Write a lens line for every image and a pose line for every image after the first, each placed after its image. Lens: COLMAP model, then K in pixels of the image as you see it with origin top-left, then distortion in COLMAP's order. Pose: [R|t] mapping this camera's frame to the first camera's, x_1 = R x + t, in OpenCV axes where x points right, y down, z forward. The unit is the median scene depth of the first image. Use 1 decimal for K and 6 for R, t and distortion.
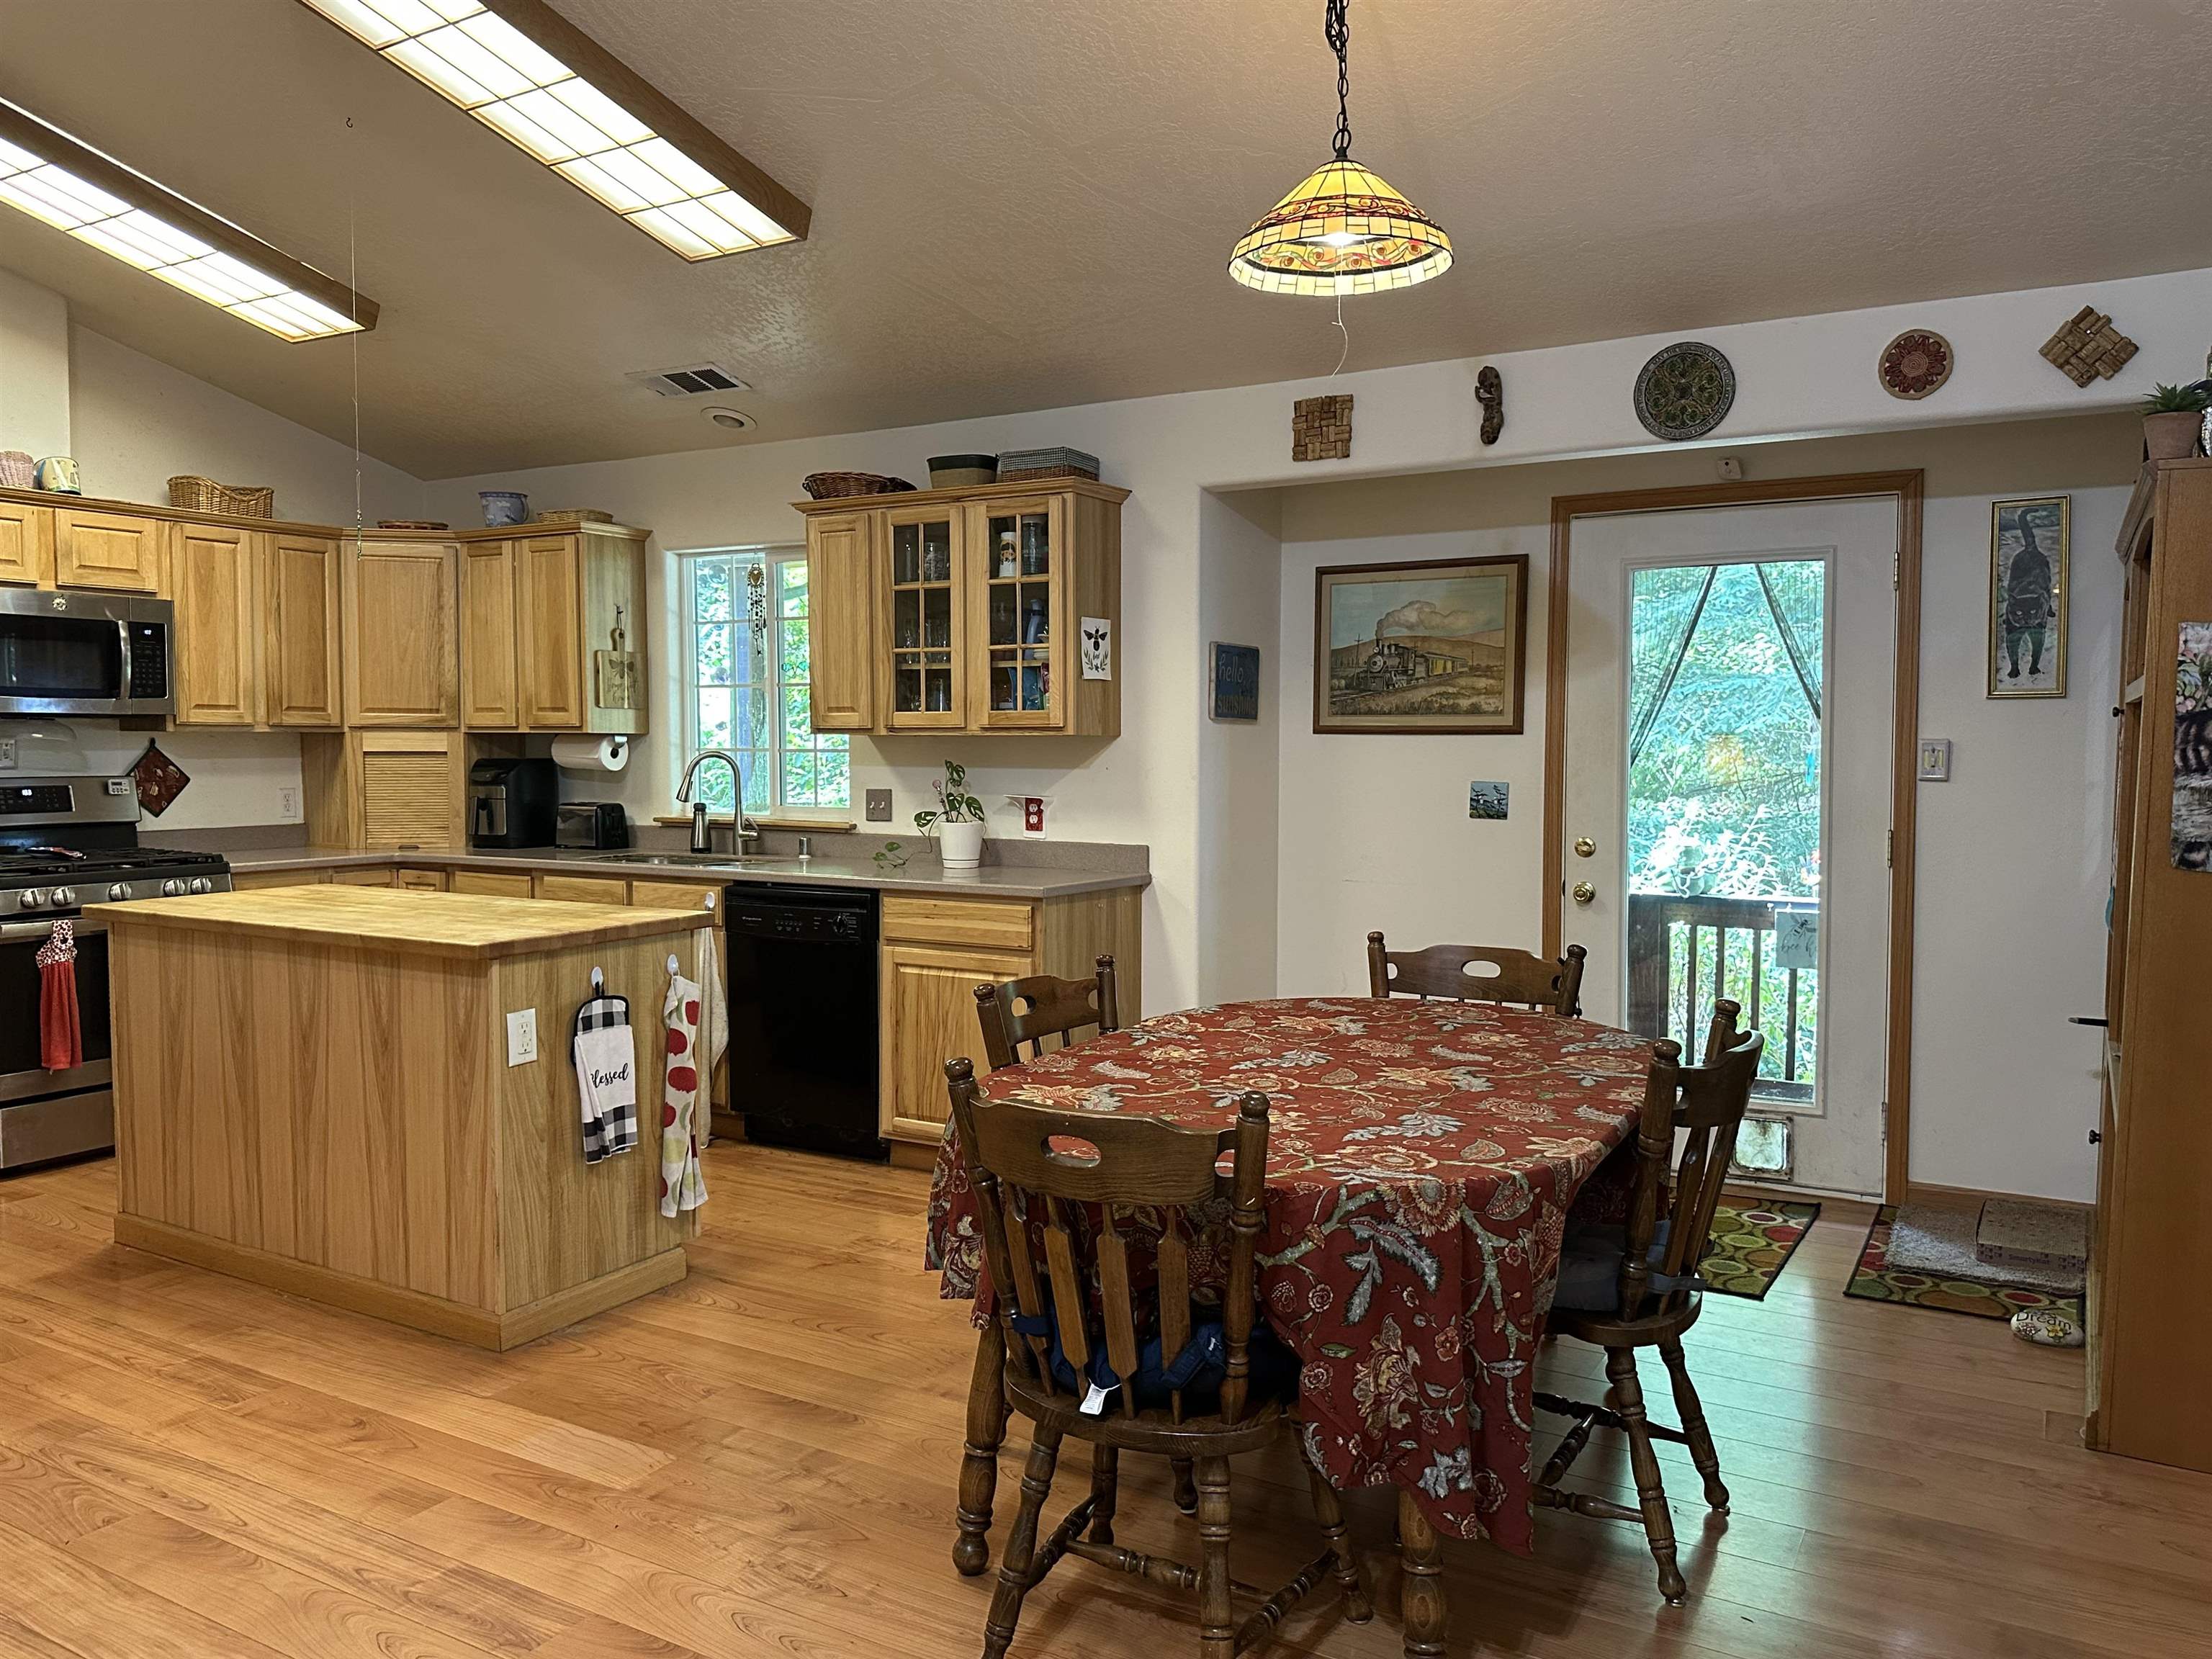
lens RADIAL K [[1595.7, 0, 1098.8], [0, 1595.7, 827.6], [0, 0, 1]] dist [0.059764, -0.078961]
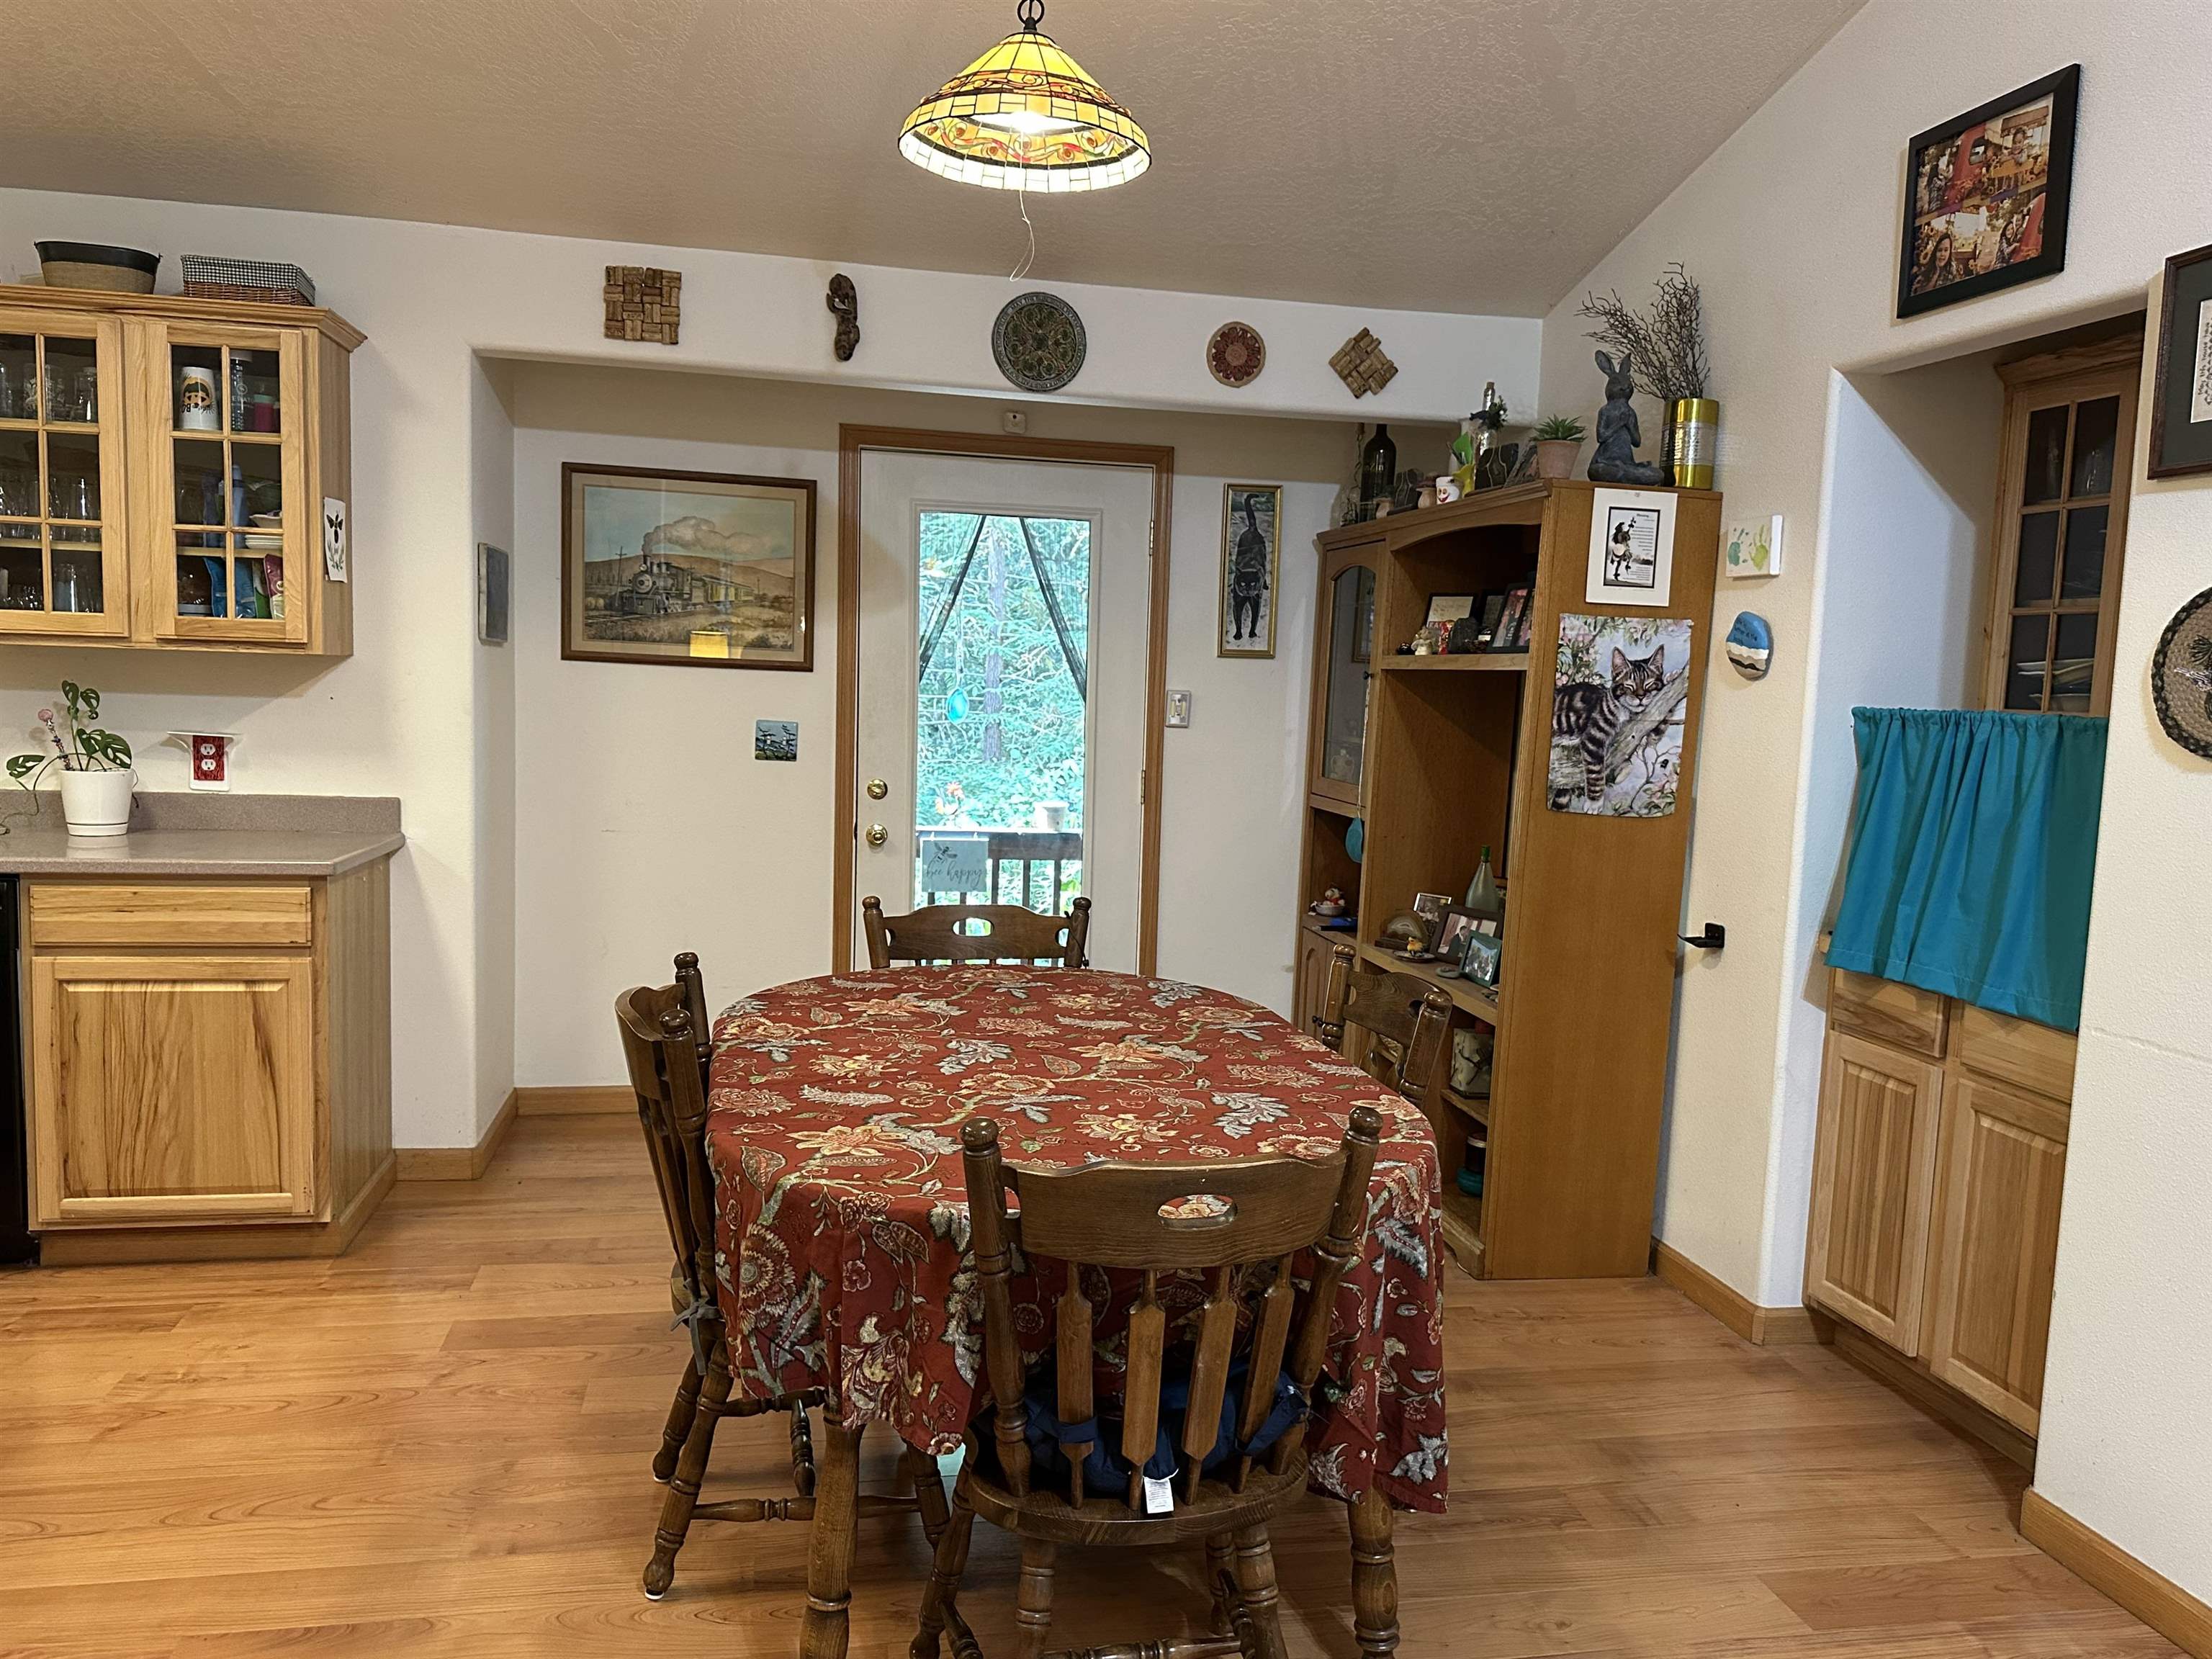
lens RADIAL K [[1595.7, 0, 1102.3], [0, 1595.7, 840.0], [0, 0, 1]] dist [0.059764, -0.078961]
pose [[0.741873, -0.042656, 0.669183, -0.258621], [0.001331, 0.998066, 0.062145, -0.017748], [-0.670539, -0.045214, 0.740495, 0.184157]]
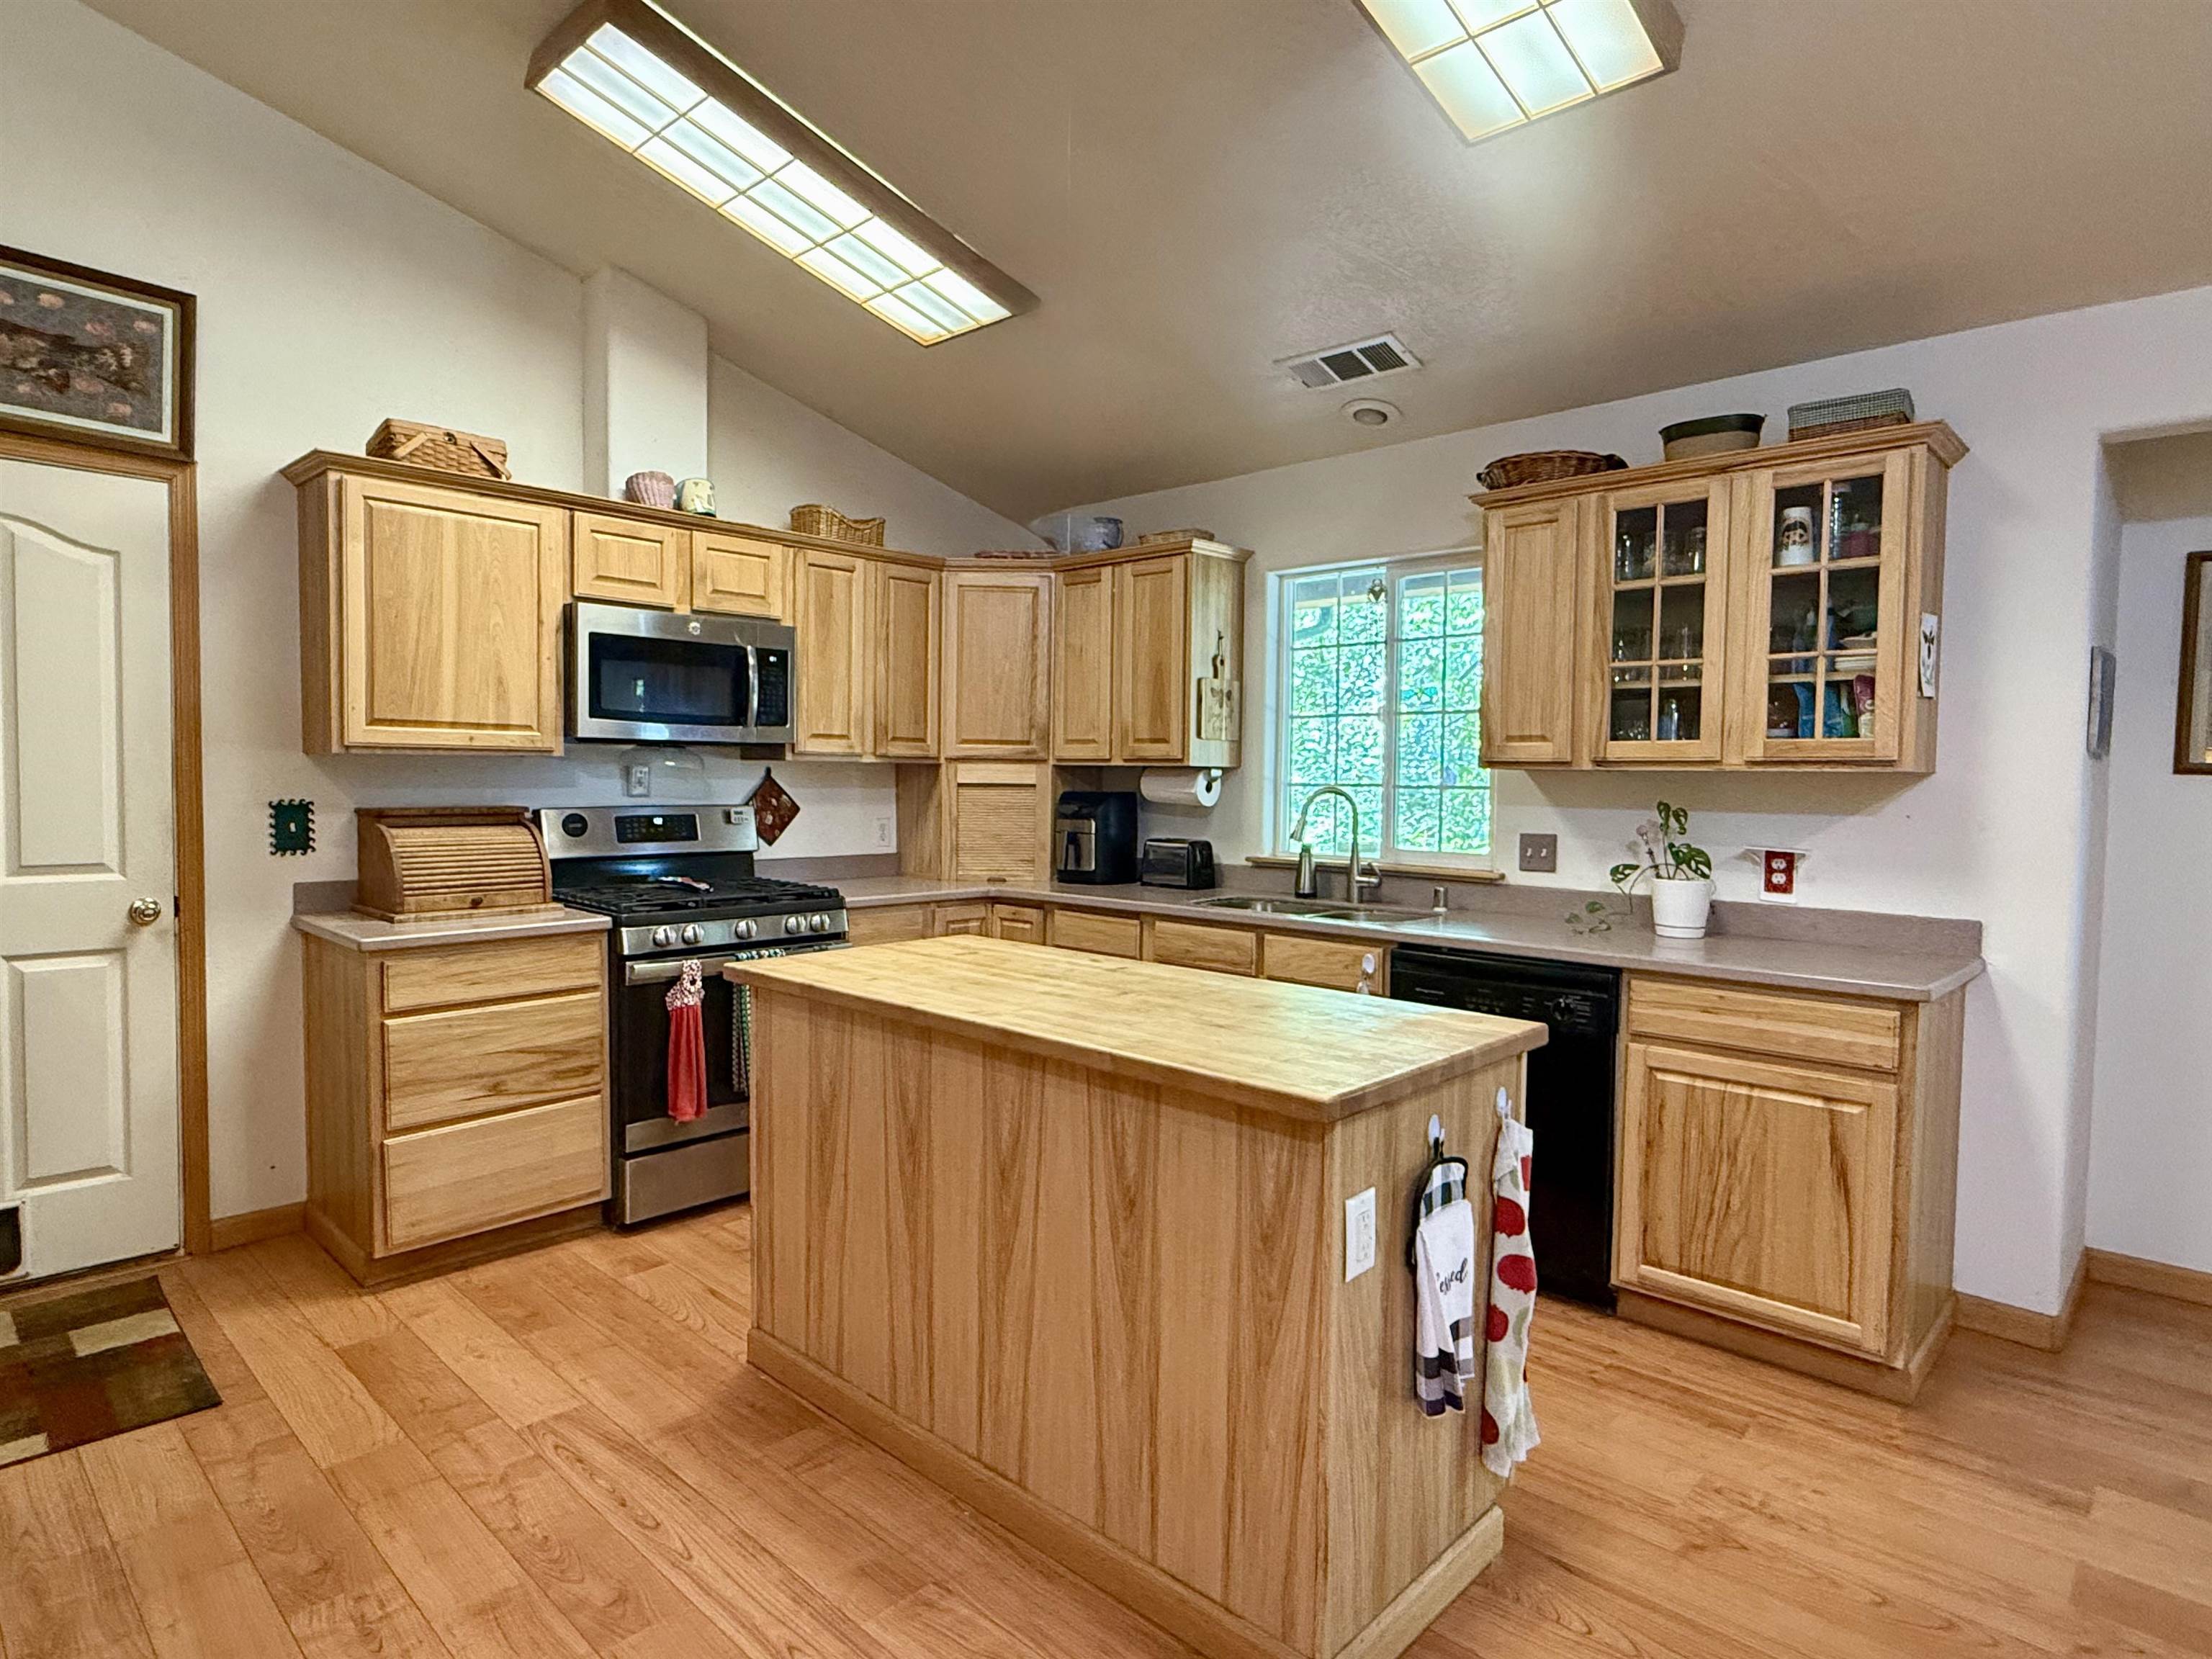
lens RADIAL K [[1220.8, 0, 1092.4], [0, 1220.8, 827.4], [0, 0, 1]] dist [0.003205, 0.001780]
pose [[0.973939, 0.019803, -0.225944, -0.259932], [-0.022758, 0.999686, -0.010481, -0.017805], [0.225665, 0.015350, 0.974084, 0.363910]]
